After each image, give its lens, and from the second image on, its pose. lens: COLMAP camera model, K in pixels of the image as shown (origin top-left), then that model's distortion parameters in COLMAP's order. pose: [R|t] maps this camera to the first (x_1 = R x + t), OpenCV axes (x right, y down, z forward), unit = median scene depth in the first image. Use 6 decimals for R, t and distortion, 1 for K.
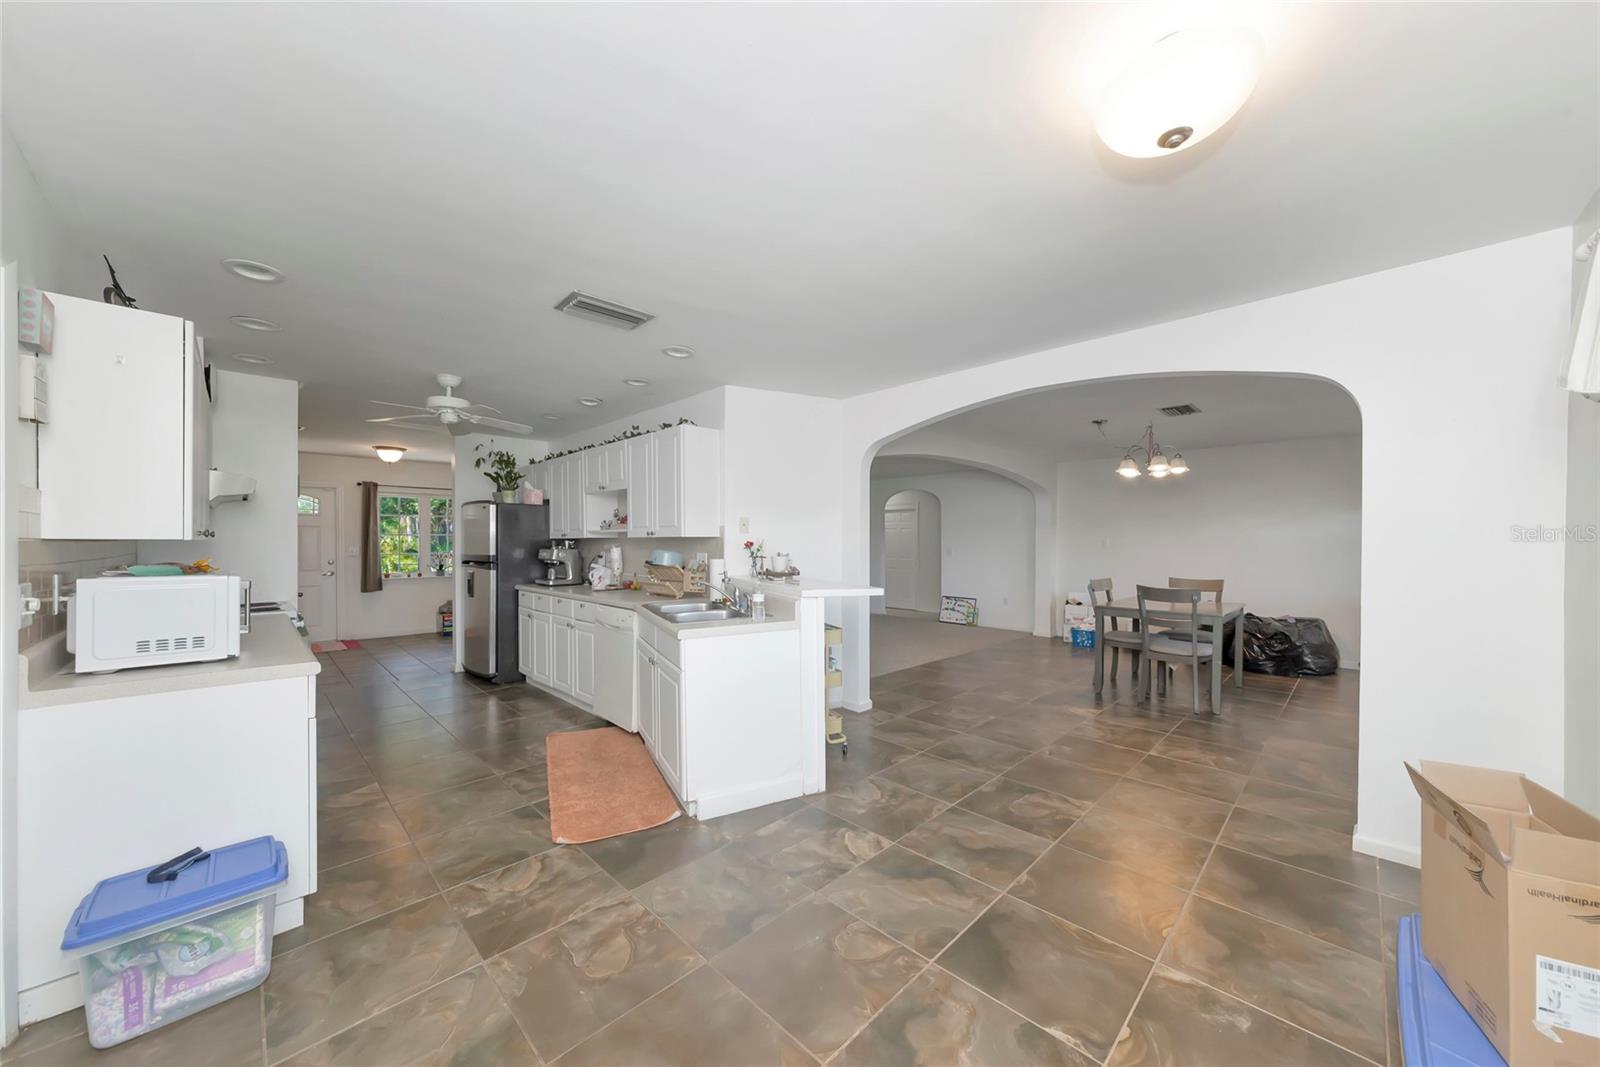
lens RADIAL K [[569.8, 0, 794.0], [0, 569.8, 541.6], [0, 0, 1]] dist [-0.000465, 0.000051]
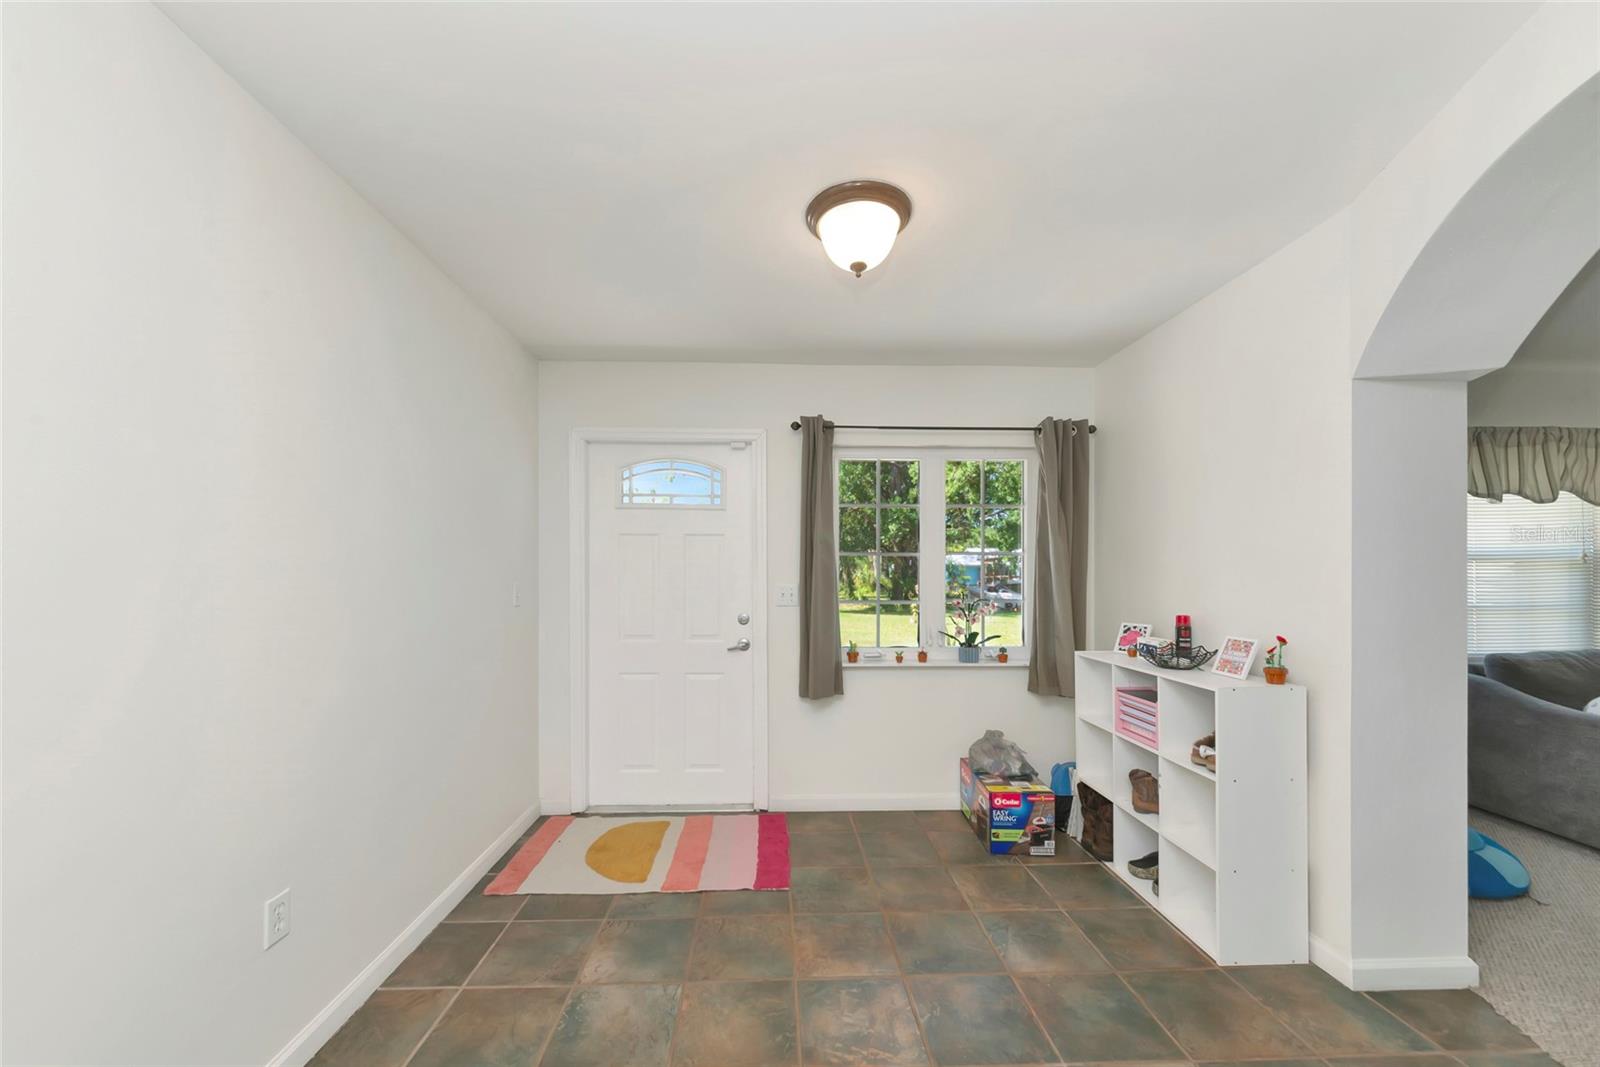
lens RADIAL K [[571.4, 0, 777.4], [0, 571.4, 573.3], [0, 0, 1]] dist [0.000710, 0.000088]
pose [[0.724606, -0.001421, -0.689162, -0.909824], [-0.000163, 0.999997, -0.002234, 0.006614], [0.689164, 0.001731, 0.724603, 1.285071]]
